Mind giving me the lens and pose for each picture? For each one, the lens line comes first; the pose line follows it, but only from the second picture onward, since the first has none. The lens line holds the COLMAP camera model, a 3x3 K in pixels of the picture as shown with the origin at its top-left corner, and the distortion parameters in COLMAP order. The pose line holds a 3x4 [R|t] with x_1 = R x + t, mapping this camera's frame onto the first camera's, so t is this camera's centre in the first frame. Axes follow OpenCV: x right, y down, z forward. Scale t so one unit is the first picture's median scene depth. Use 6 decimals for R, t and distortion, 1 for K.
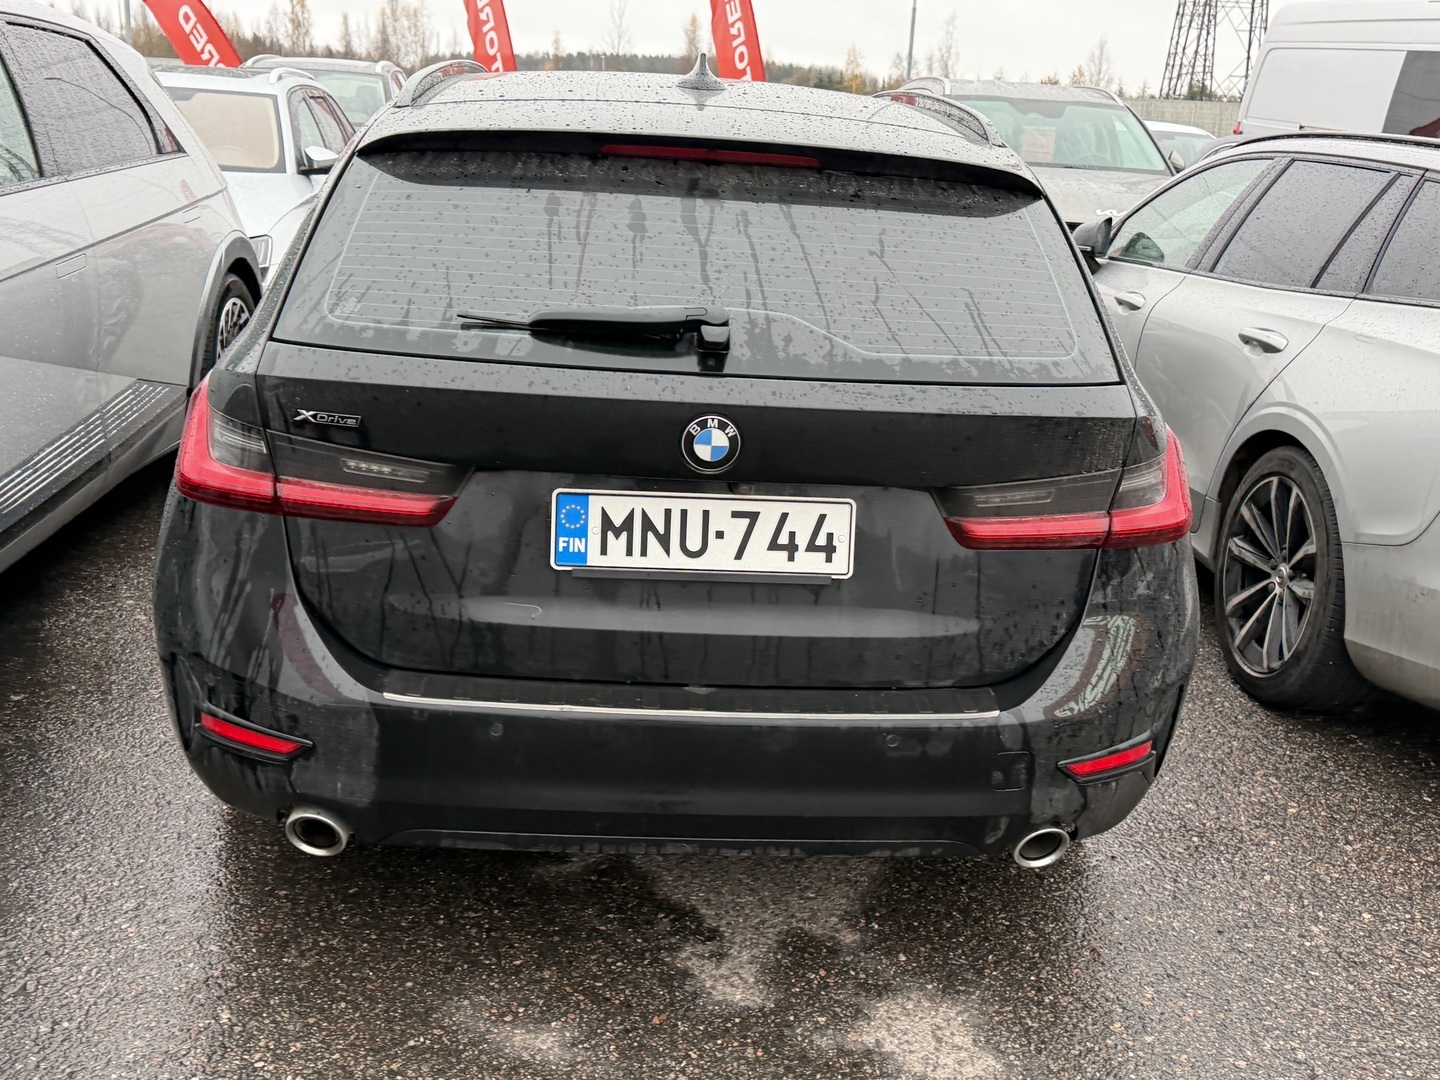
lens RADIAL K [[1444.6, 0, 729.8], [0, 1444.6, 563.3], [0, 0, 1]] dist [0.201656, -0.465301]
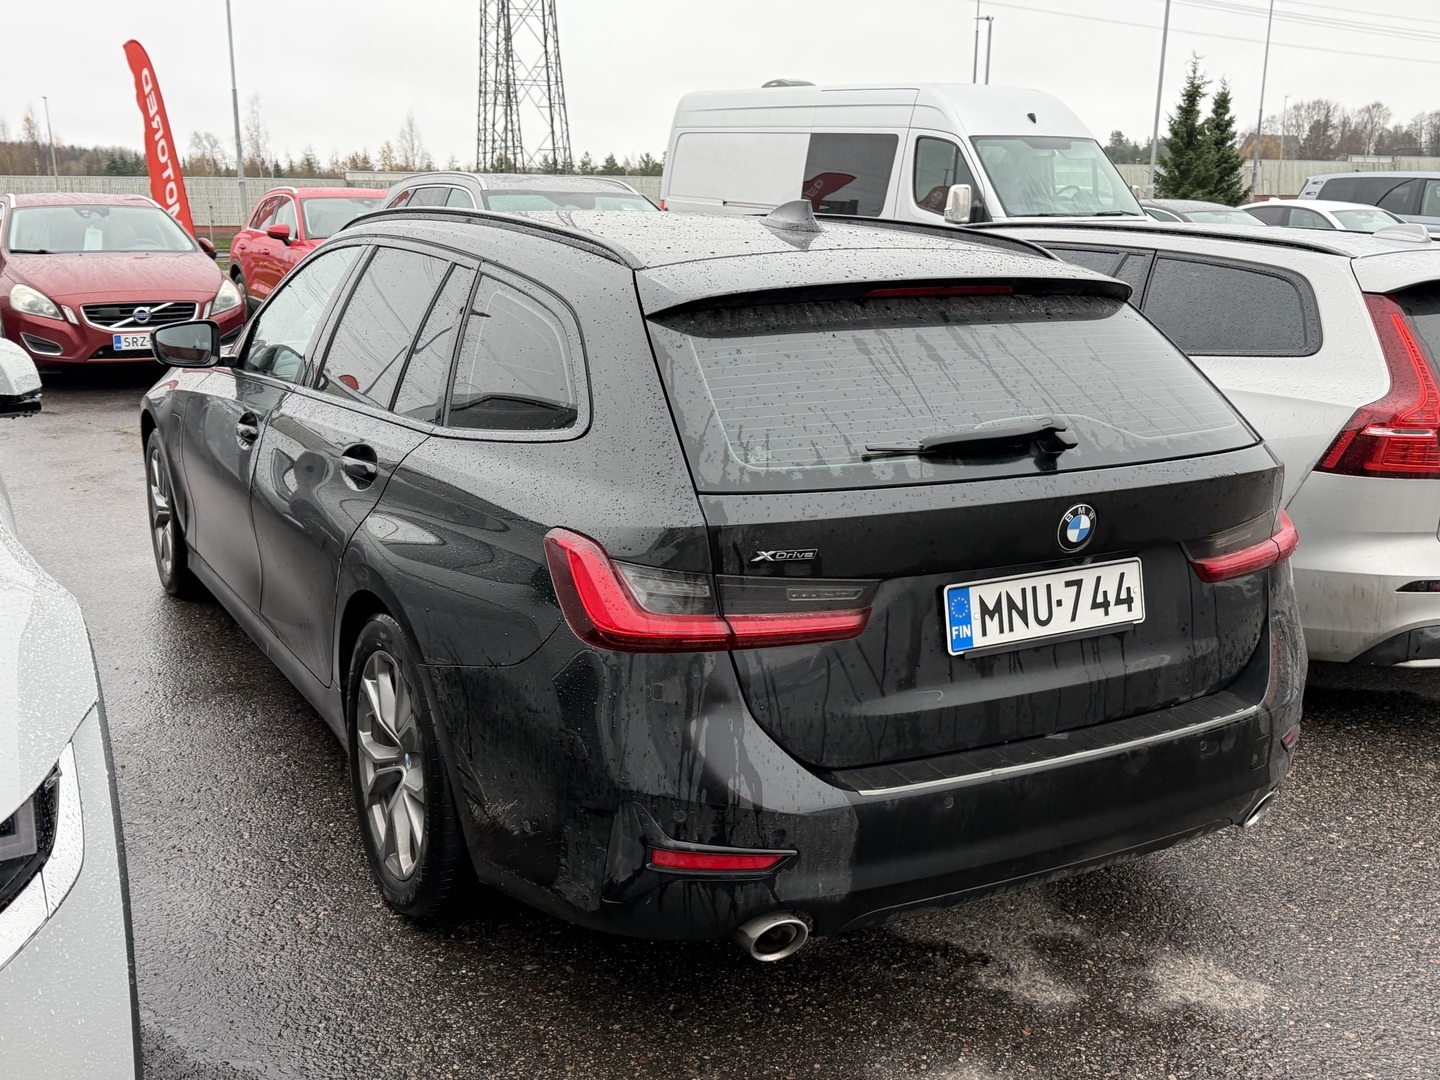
lens RADIAL K [[1444.6, 0, 729.8], [0, 1444.6, 563.3], [0, 0, 1]] dist [0.201656, -0.465301]
pose [[0.895922, -0.150507, 0.417936, -0.742392], [0.169067, 0.985576, -0.007500, -0.088365], [-0.410779, 0.077379, 0.908446, 0.019615]]
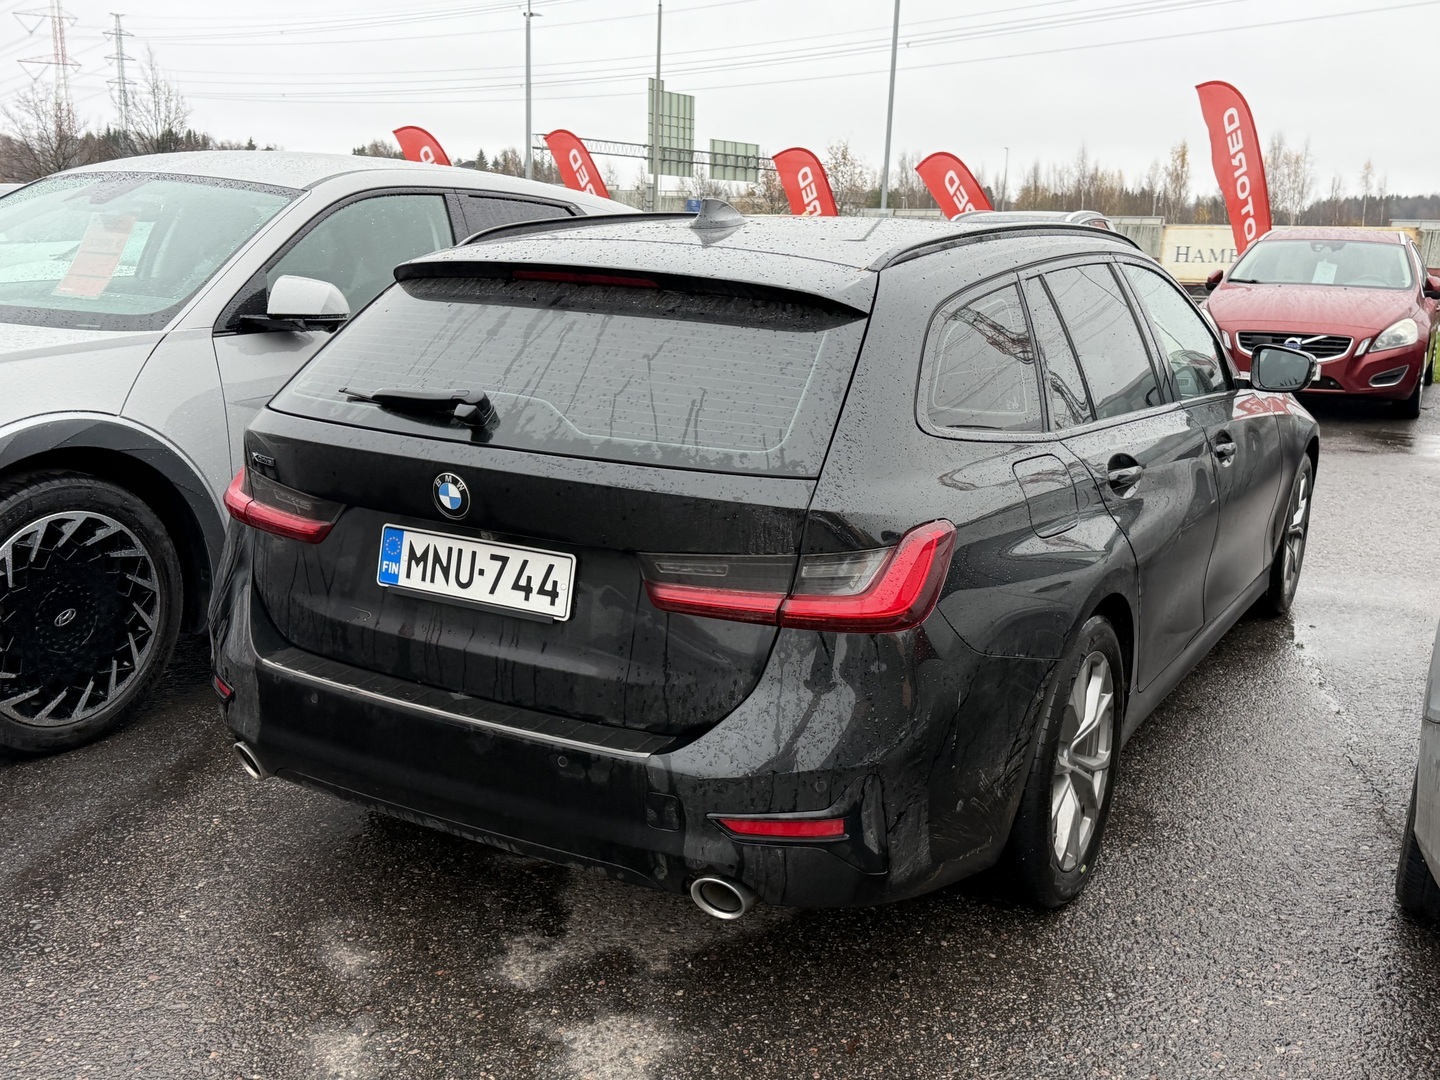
lens RADIAL K [[1440.7, 0, 690.1], [0, 1440.7, 543.0], [0, 0, 1]] dist [0.196742, -0.428841]
pose [[0.823243, 0.091525, -0.560262, 0.829837], [-0.151431, 0.986562, -0.061345, 0.004451], [0.547119, 0.135343, 0.826041, 0.068883]]
